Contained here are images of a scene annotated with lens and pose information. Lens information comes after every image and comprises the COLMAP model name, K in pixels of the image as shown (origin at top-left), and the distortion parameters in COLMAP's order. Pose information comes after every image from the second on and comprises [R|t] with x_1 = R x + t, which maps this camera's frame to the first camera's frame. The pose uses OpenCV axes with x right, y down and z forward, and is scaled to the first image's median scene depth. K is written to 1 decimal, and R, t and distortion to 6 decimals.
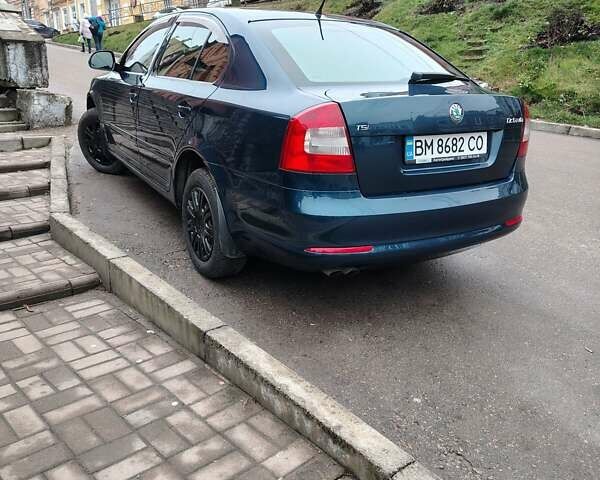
lens RADIAL K [[547.1, 0, 300.0], [0, 547.1, 240.0], [0, 0, 1]] dist [0.050580, -0.081961]
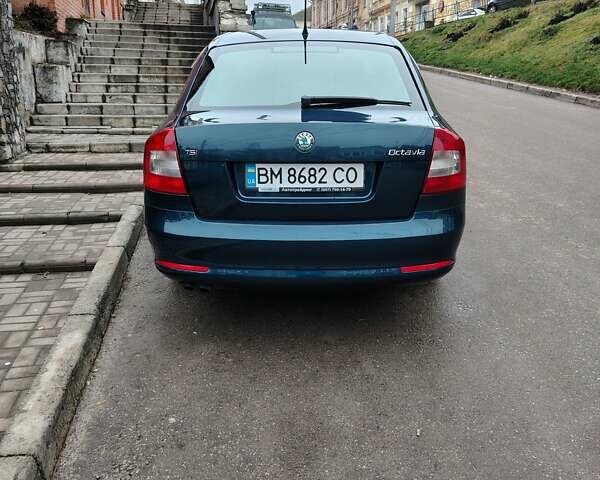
lens RADIAL K [[547.1, 0, 300.0], [0, 547.1, 240.0], [0, 0, 1]] dist [0.050580, -0.081961]
pose [[0.854527, 0.133464, -0.501967, 0.756815], [-0.135447, 0.990245, 0.032709, -0.092814], [0.501435, 0.040039, 0.864268, 0.188328]]
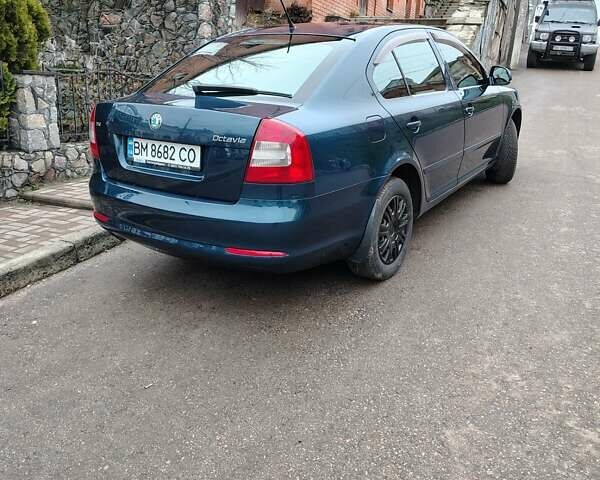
lens RADIAL K [[547.1, 0, 300.0], [0, 547.1, 240.0], [0, 0, 1]] dist [0.050580, -0.081961]
pose [[0.431988, 0.264915, -0.862094, 1.385835], [-0.272535, 0.949542, 0.155222, -0.251624], [0.859716, 0.167897, 0.482389, 0.745555]]
